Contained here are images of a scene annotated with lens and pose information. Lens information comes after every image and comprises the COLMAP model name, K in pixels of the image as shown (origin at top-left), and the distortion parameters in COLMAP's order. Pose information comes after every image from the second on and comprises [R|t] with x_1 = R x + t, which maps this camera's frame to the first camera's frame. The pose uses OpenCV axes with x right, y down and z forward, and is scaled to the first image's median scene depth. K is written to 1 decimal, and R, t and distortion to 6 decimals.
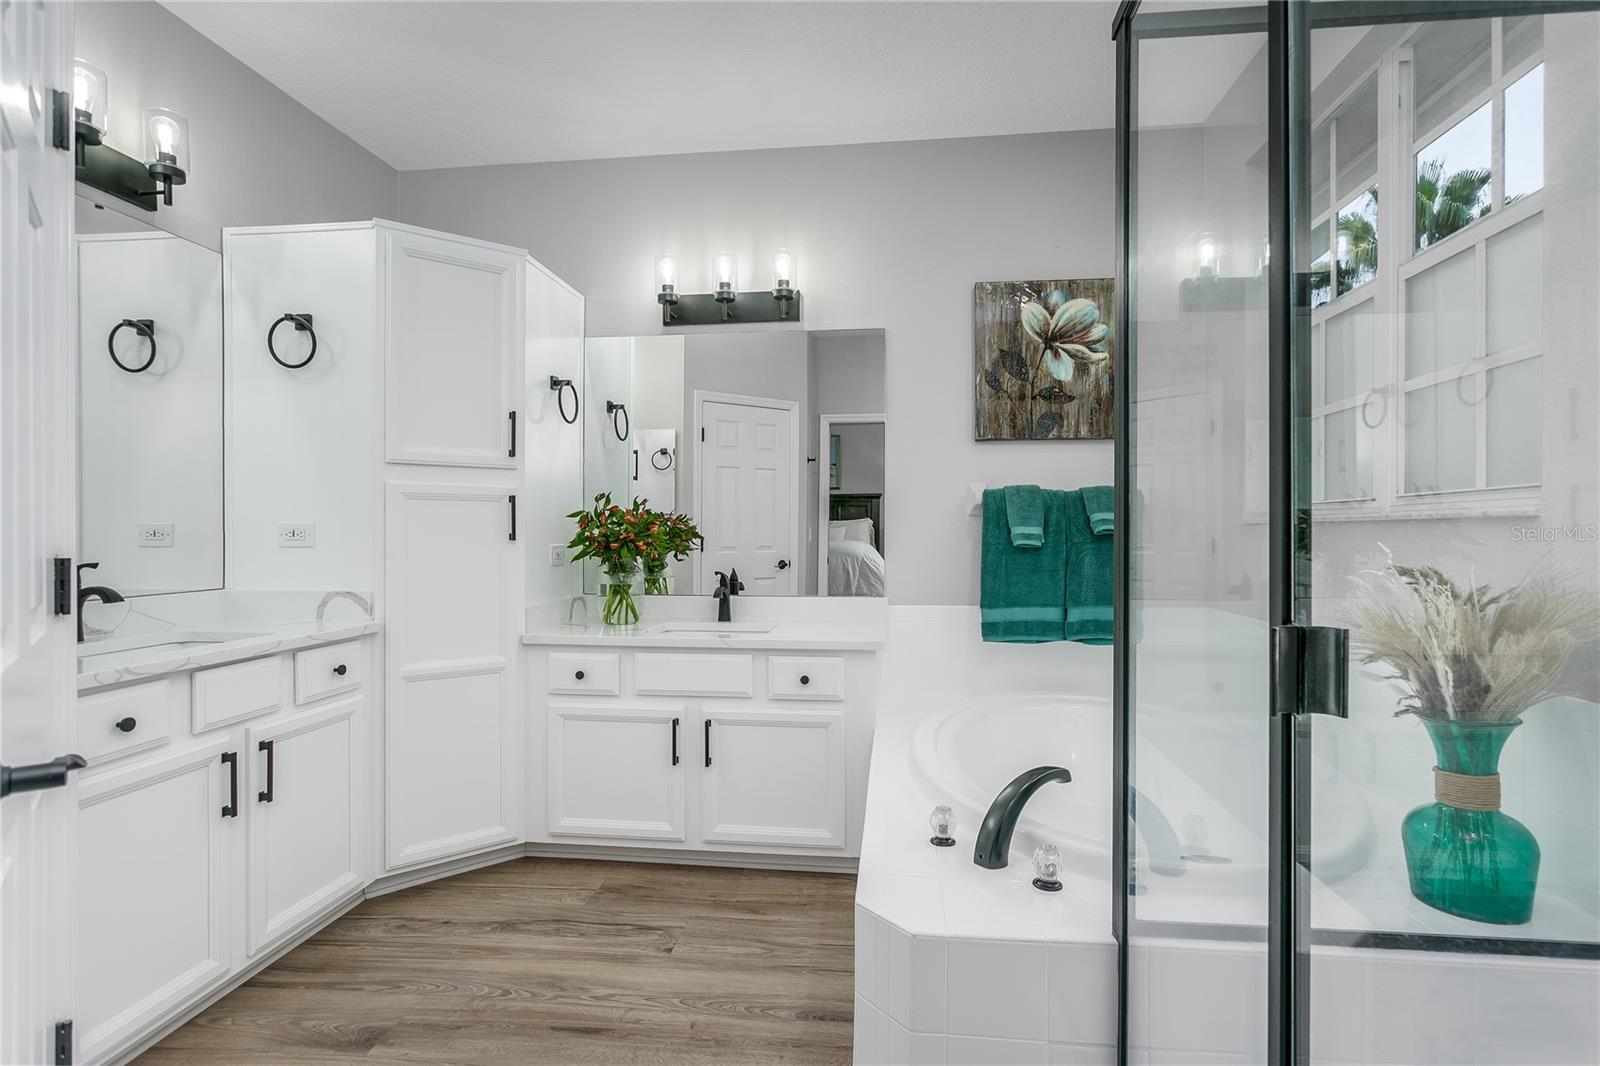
lens RADIAL K [[797.8, 0, 804.9], [0, 797.8, 532.6], [0, 0, 1]] dist [-0.012322, 0.005507]
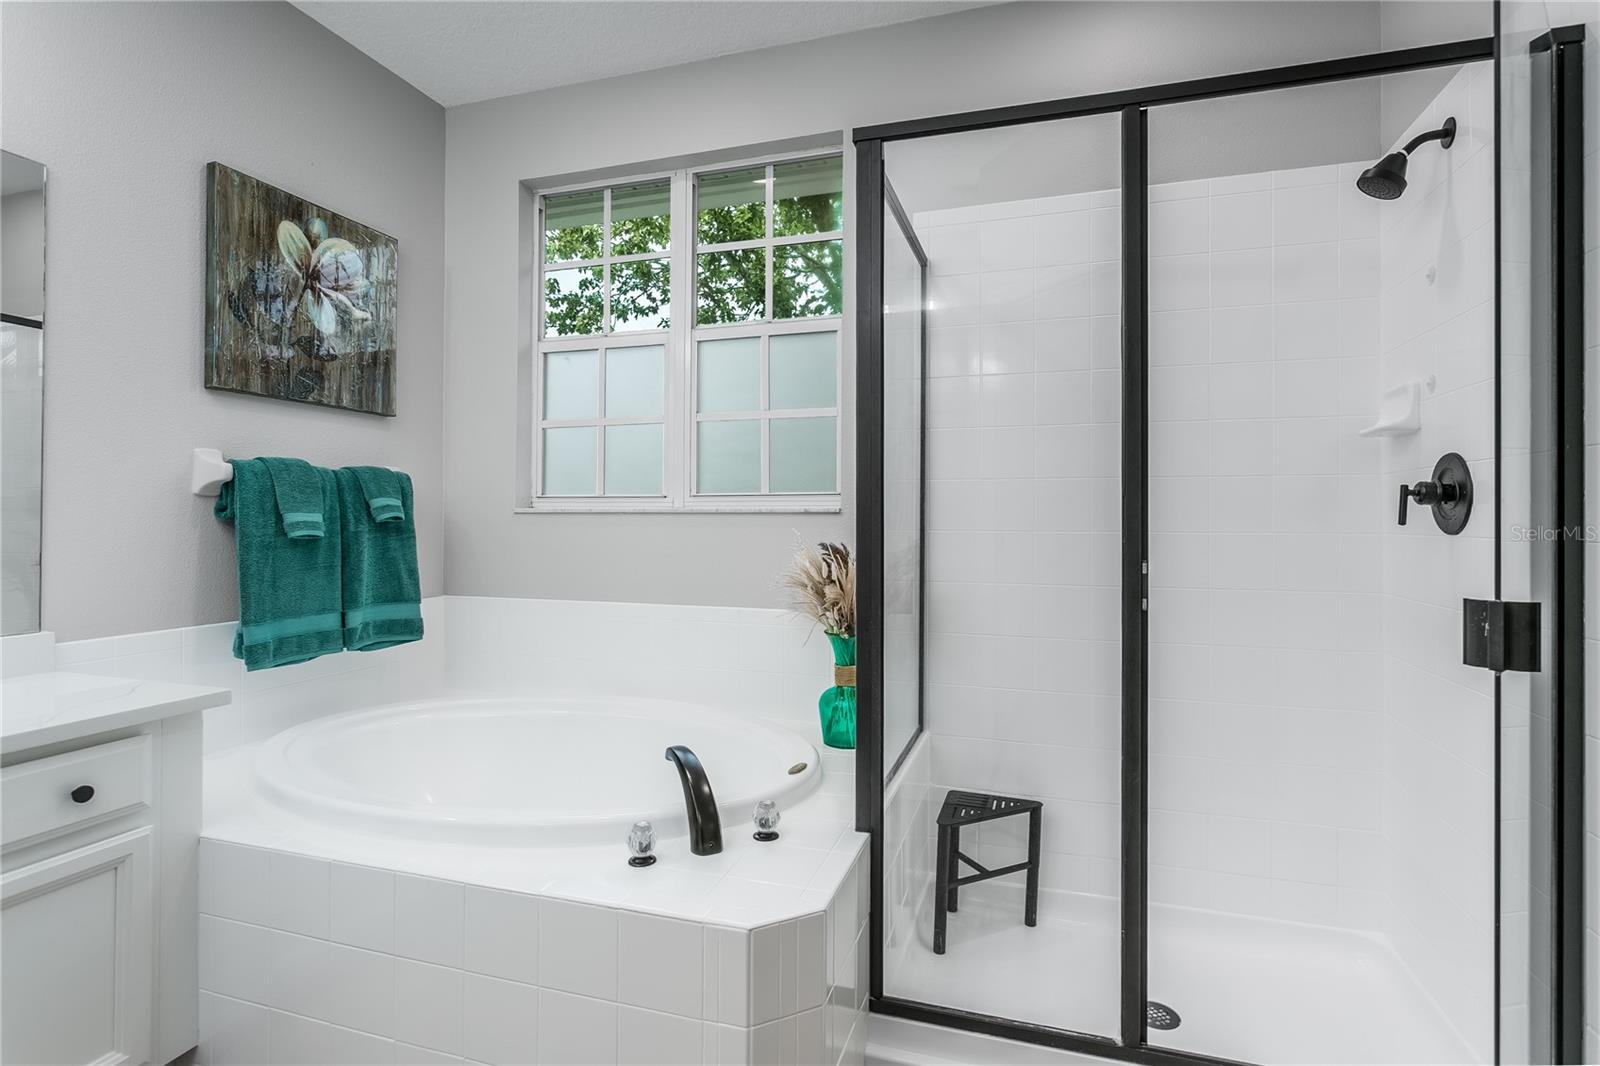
lens RADIAL K [[797.8, 0, 807.0], [0, 797.8, 524.1], [0, 0, 1]] dist [-0.012322, 0.005507]
pose [[0.157170, -0.005481, 0.987556, -0.400424], [-0.001429, 0.999982, 0.005777, -0.001549], [-0.987571, -0.002320, 0.157159, 0.388653]]
